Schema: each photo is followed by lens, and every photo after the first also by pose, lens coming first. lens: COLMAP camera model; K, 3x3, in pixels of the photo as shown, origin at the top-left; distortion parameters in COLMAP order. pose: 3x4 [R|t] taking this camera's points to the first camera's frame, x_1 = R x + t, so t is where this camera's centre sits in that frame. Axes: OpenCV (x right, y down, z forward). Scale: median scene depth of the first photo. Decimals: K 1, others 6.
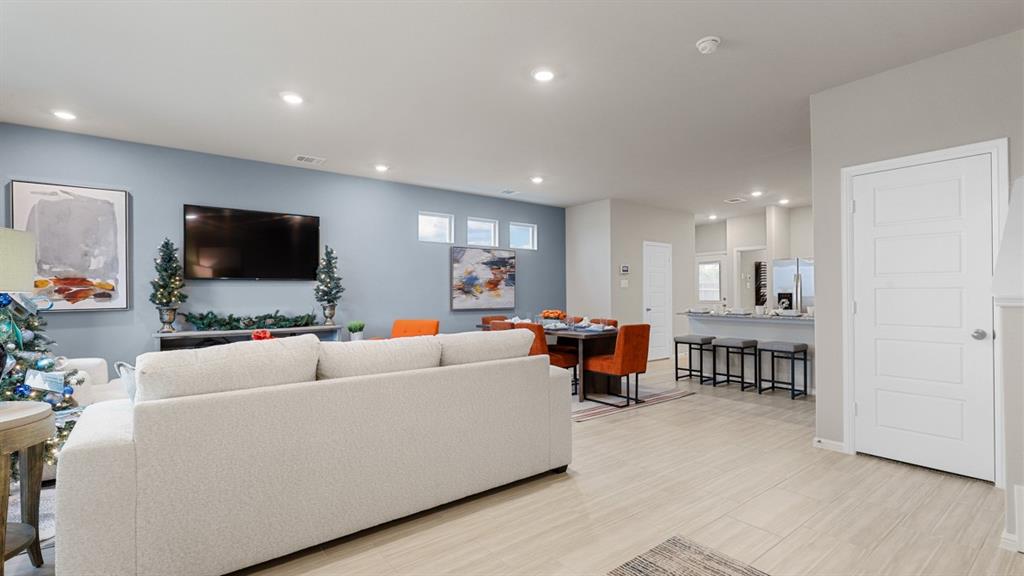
lens RADIAL K [[463.3, 0, 513.2], [0, 463.3, 291.1], [0, 0, 1]] dist [-0.001218, 0.000230]
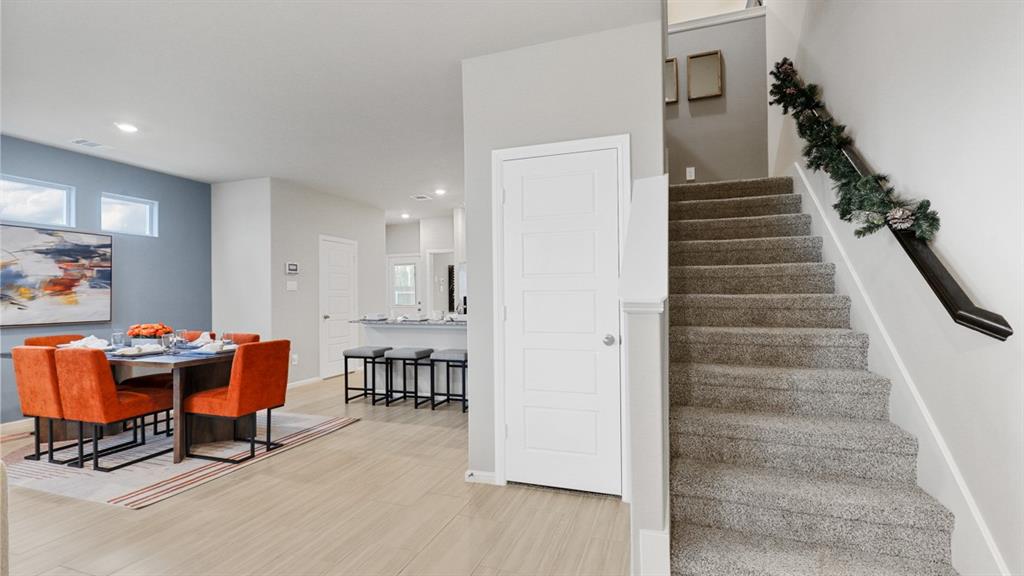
lens RADIAL K [[463.3, 0, 513.2], [0, 463.3, 291.1], [0, 0, 1]] dist [-0.001218, 0.000230]
pose [[0.836025, 0.001051, 0.548691, 0.157433], [0.003547, 0.999967, -0.007320, 0.000336], [-0.548681, 0.008066, 0.835993, 0.153559]]
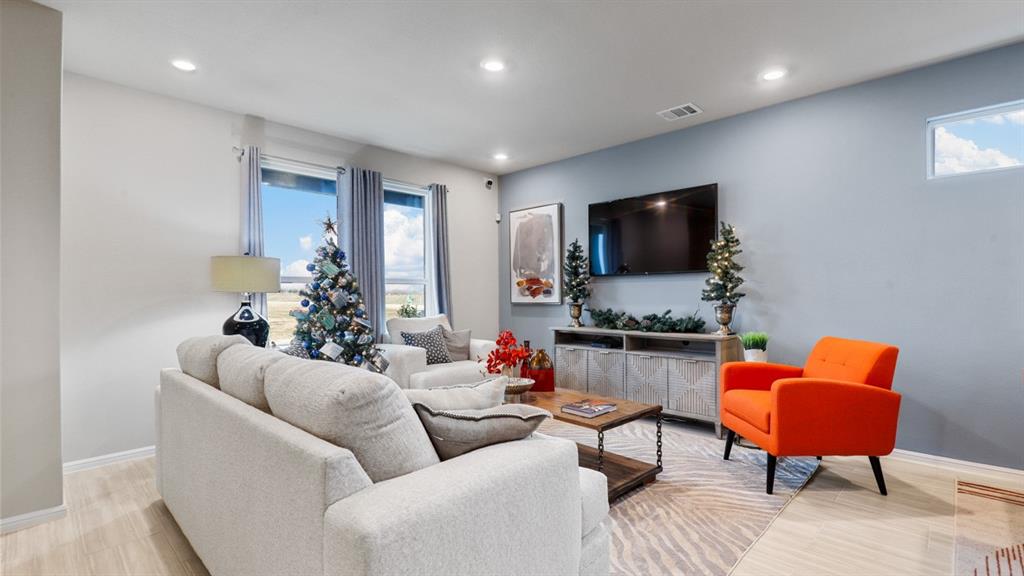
lens RADIAL K [[463.3, 0, 513.2], [0, 463.3, 291.1], [0, 0, 1]] dist [-0.001218, 0.000230]
pose [[0.137654, -0.001945, -0.990479, 0.241060], [0.011064, 0.999939, -0.000426, 0.004817], [0.990419, -0.010900, 0.137667, 0.563168]]
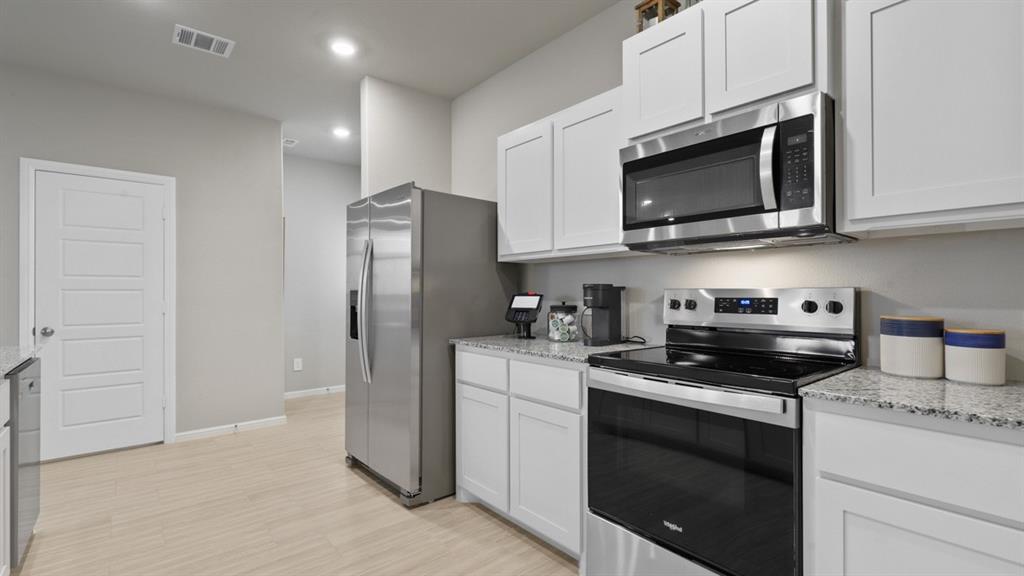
lens RADIAL K [[463.3, 0, 513.2], [0, 463.3, 291.1], [0, 0, 1]] dist [-0.001218, 0.000230]
pose [[0.998931, -0.001376, 0.046209, 0.929671], [0.001201, 0.999992, 0.003809, 0.004410], [-0.046214, -0.003750, 0.998925, 0.802102]]
